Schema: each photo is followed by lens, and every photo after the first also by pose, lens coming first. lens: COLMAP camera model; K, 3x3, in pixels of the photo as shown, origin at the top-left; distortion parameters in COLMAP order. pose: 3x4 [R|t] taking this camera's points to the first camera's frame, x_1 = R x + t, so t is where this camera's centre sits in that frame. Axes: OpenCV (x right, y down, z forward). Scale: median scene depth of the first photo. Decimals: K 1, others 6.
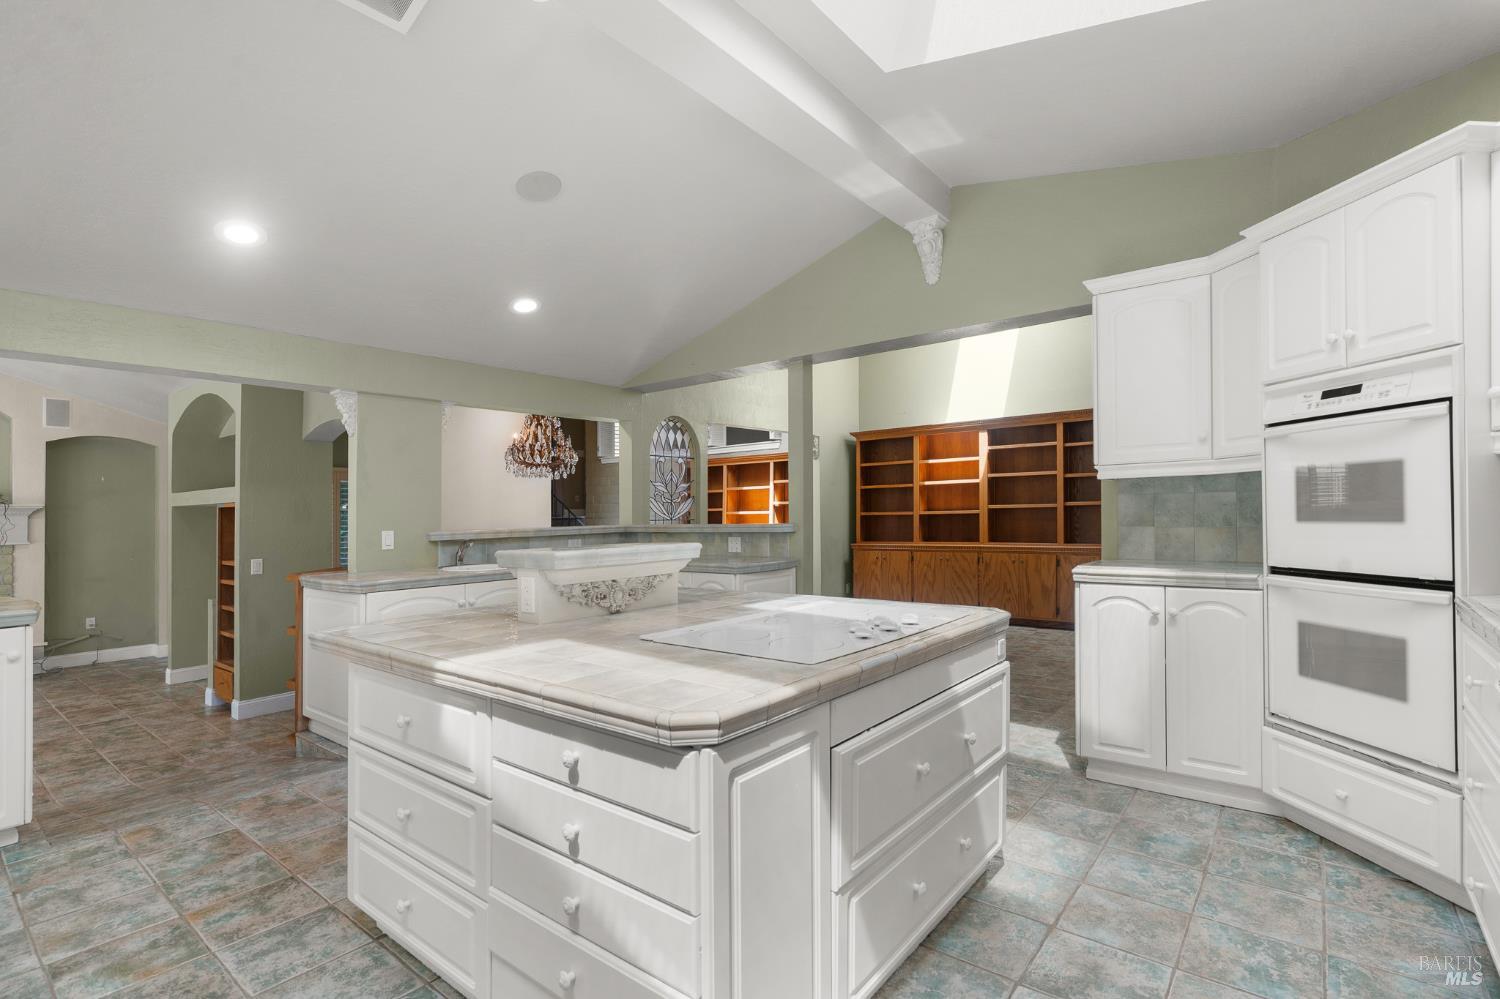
lens RADIAL K [[705.4, 0, 770.0], [0, 705.4, 500.3], [0, 0, 1]] dist [-0.006157, 0.002505]
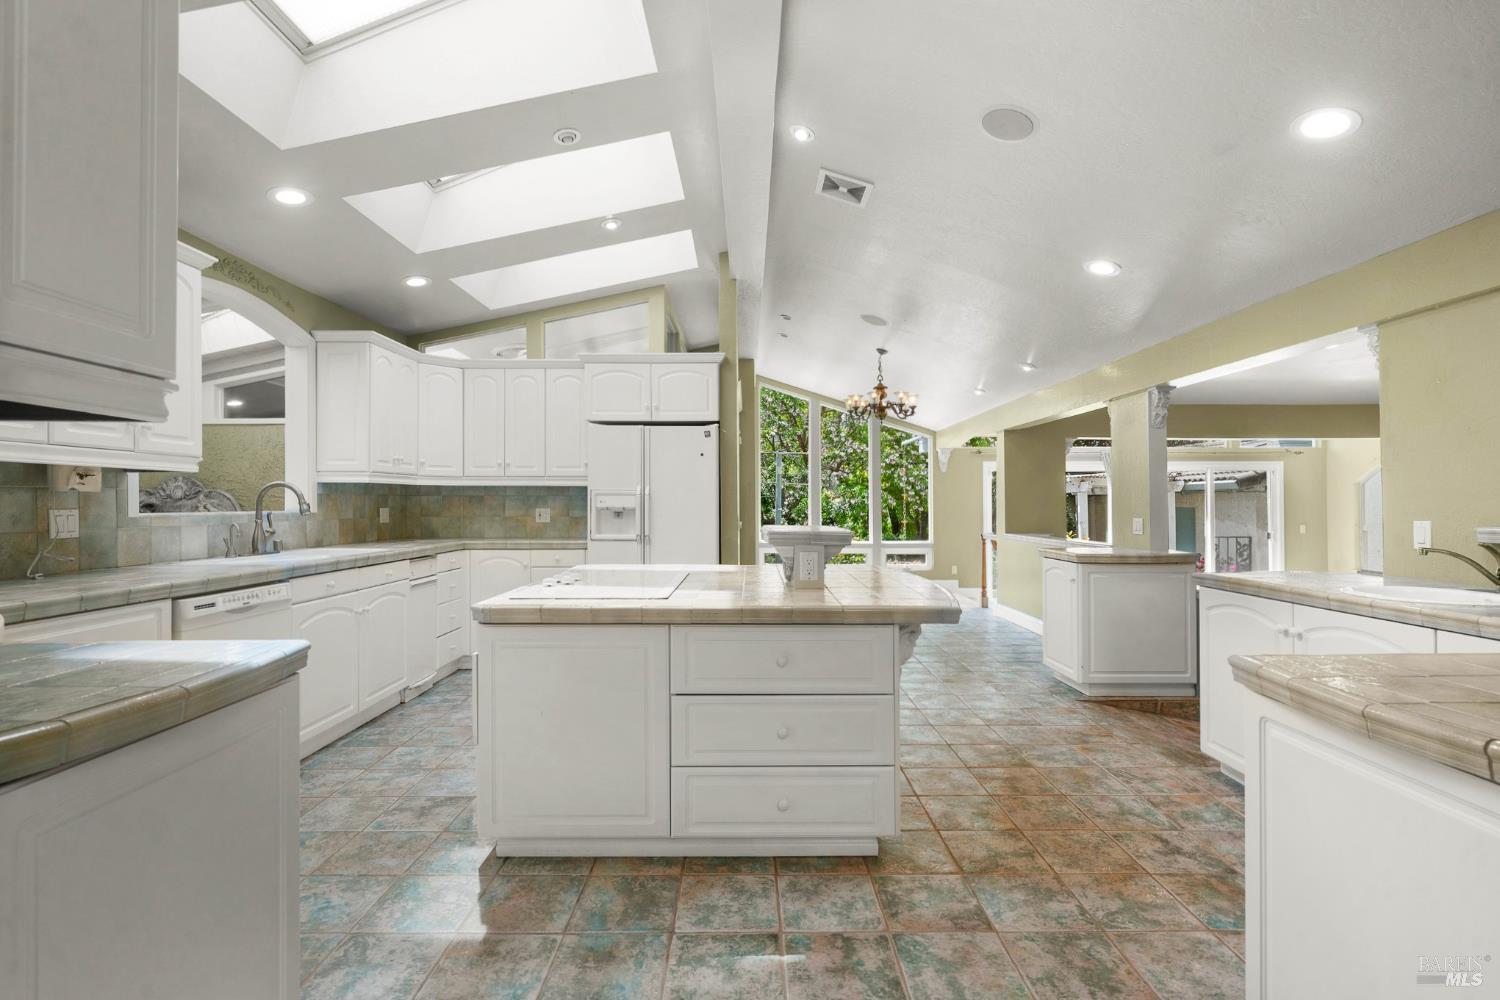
lens RADIAL K [[705.4, 0, 754.8], [0, 705.4, 502.6], [0, 0, 1]] dist [-0.006157, 0.002505]
pose [[-0.786906, 0.020007, -0.616748, 0.201460], [0.024913, 0.999689, 0.000643, 0.006475], [0.616570, -0.014859, -0.787160, 0.649493]]
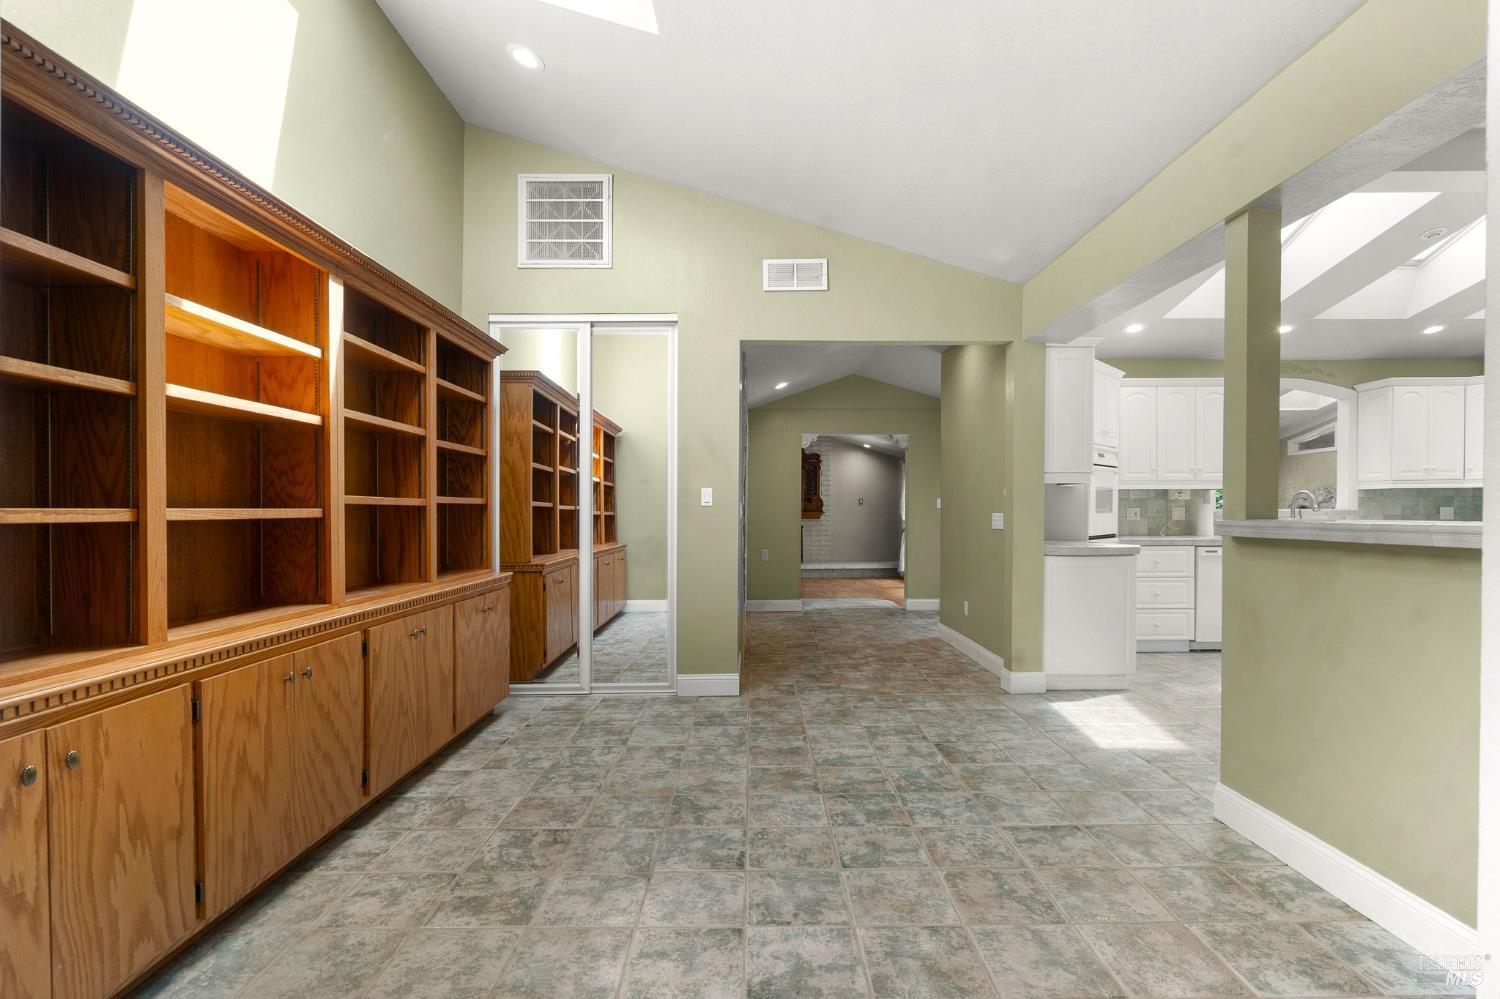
lens RADIAL K [[705.4, 0, 755.9], [0, 705.4, 513.4], [0, 0, 1]] dist [-0.006157, 0.002505]
pose [[-0.616016, 0.022439, 0.787414, -0.097669], [0.006030, 0.999699, -0.023770, 0.025824], [-0.787710, -0.009895, -0.615966, 1.060892]]
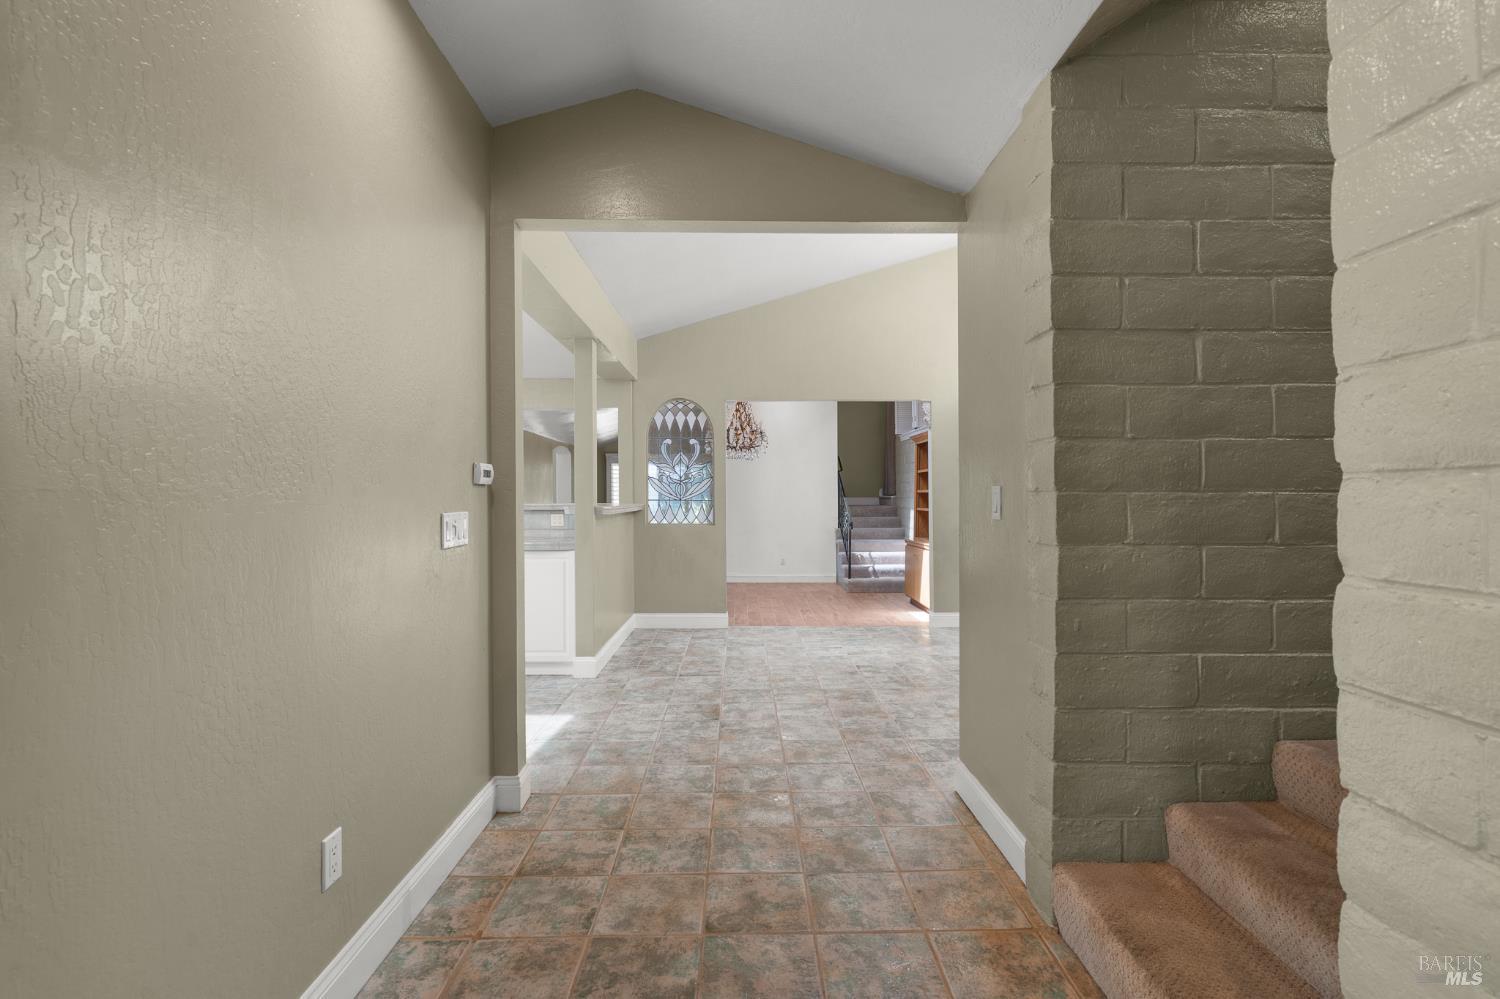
lens RADIAL K [[705.4, 0, 761.5], [0, 705.4, 483.5], [0, 0, 1]] dist [-0.006157, 0.002505]
pose [[0.634448, 0.010449, -0.772895, 0.620824], [-0.004082, 0.999940, 0.010169, -0.006212], [0.772955, -0.003297, 0.634453, 0.370225]]
